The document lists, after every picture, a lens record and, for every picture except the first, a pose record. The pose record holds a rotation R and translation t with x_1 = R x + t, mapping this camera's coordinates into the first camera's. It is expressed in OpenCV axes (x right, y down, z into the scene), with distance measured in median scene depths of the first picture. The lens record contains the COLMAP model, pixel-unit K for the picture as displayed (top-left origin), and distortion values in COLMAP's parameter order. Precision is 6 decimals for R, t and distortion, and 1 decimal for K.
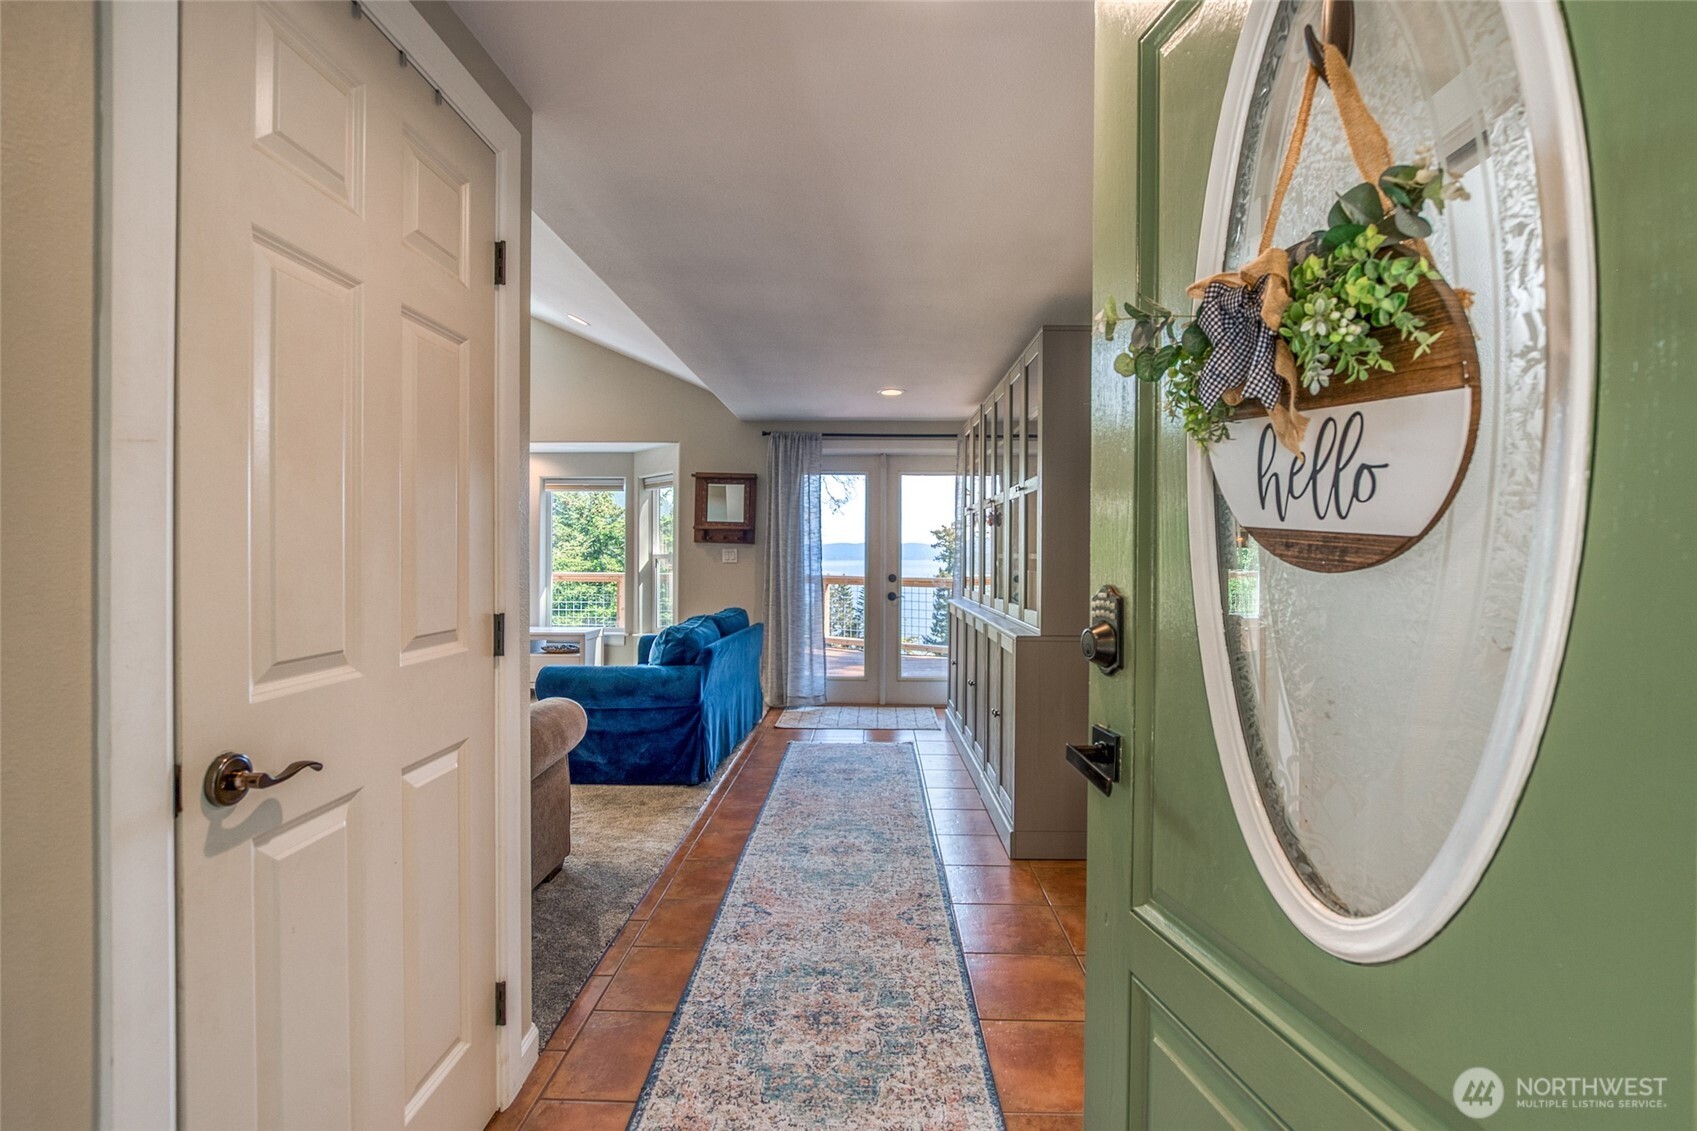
lens RADIAL K [[780.8, 0, 844.2], [0, 780.8, 558.8], [0, 0, 1]] dist [-0.000078, 0.000037]
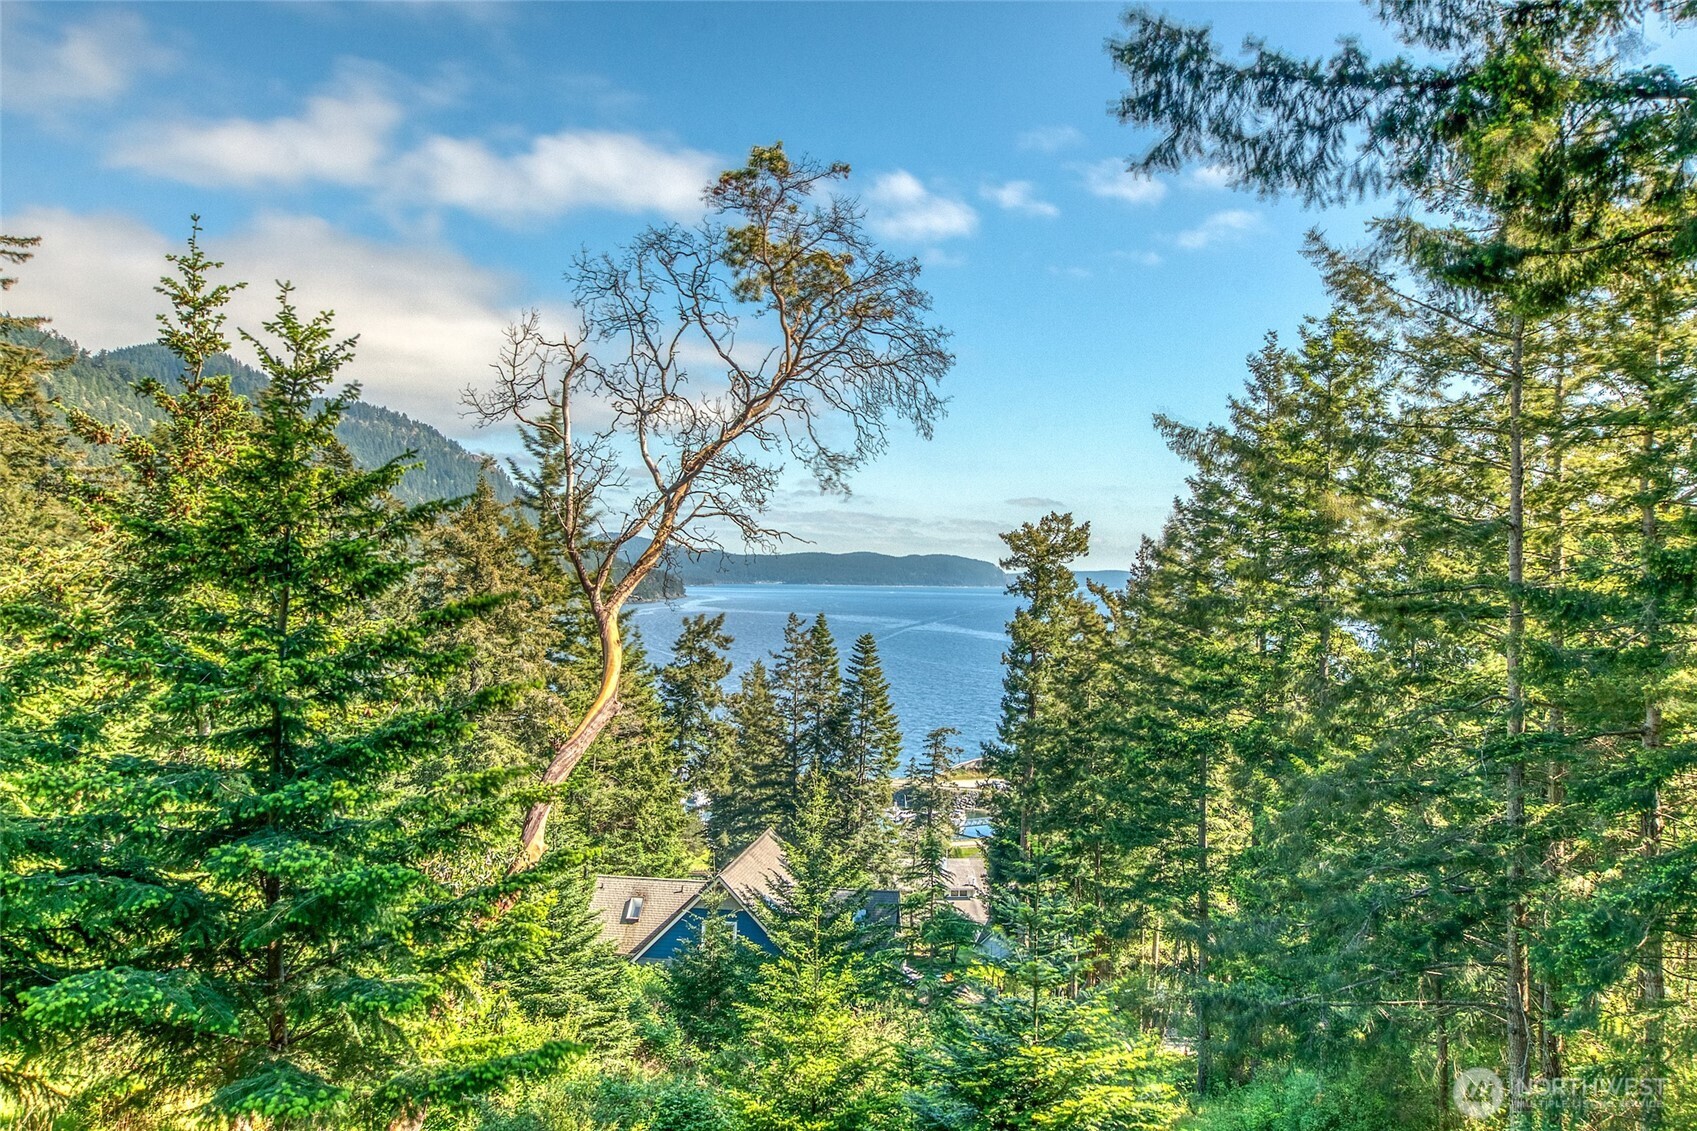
lens RADIAL K [[1384.3, 0, 808.9], [0, 1384.3, 563.7], [0, 0, 1]] dist [-0.001579, -0.000975]
pose [[0.999900, 0.012332, -0.006855, -0.110006], [-0.012426, 0.999827, -0.013860, -0.053525], [0.006683, 0.013944, 0.999880, 2.011555]]
